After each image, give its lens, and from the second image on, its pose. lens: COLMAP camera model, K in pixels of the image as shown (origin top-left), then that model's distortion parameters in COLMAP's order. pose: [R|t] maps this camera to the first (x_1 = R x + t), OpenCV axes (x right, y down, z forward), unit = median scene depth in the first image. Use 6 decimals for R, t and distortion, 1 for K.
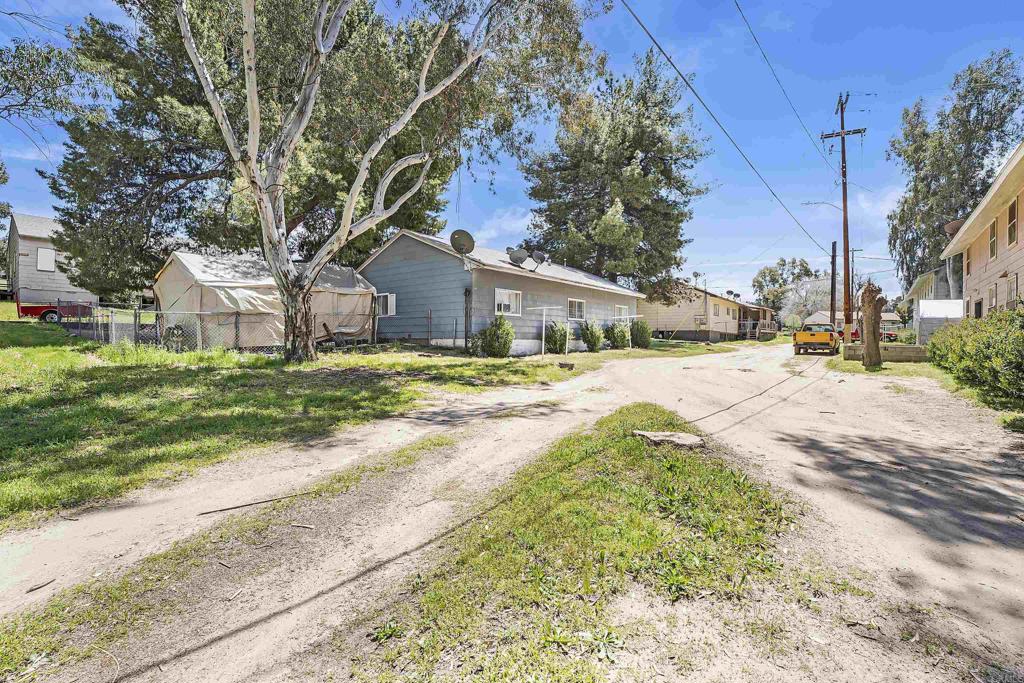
lens RADIAL K [[473.7, 0, 508.3], [0, 473.7, 337.9], [0, 0, 1]] dist [-0.038211, -0.000059]
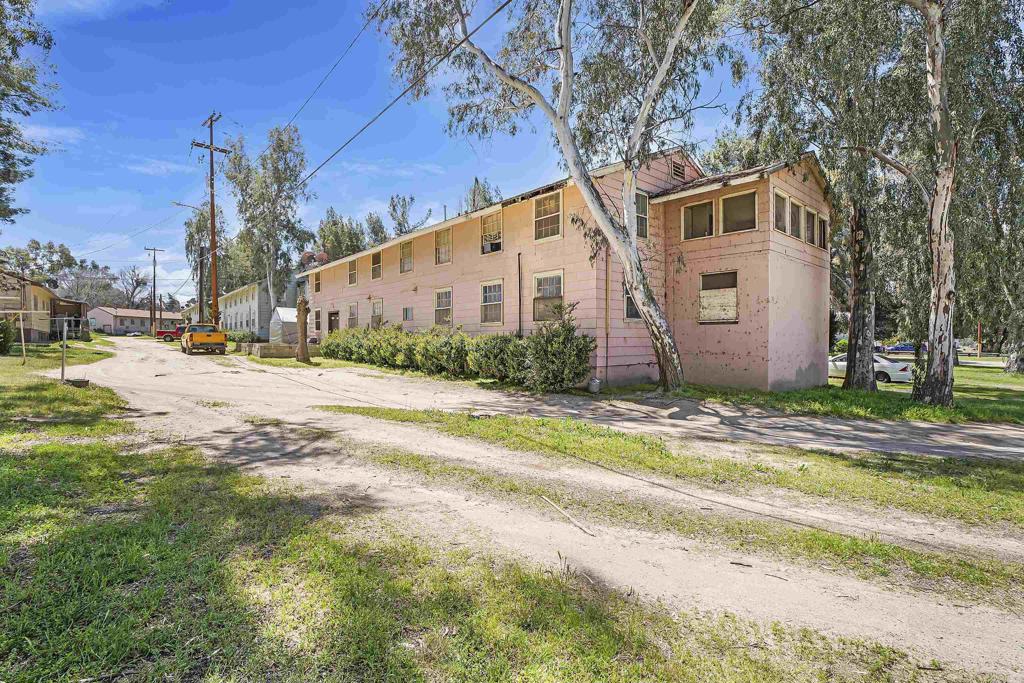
lens RADIAL K [[473.7, 0, 508.3], [0, 473.7, 337.9], [0, 0, 1]] dist [-0.038211, -0.000059]
pose [[0.185388, -0.011511, 0.982598, -0.184660], [0.004119, 0.999932, 0.010937, -0.007660], [-0.982657, 0.002020, 0.185423, 0.106287]]
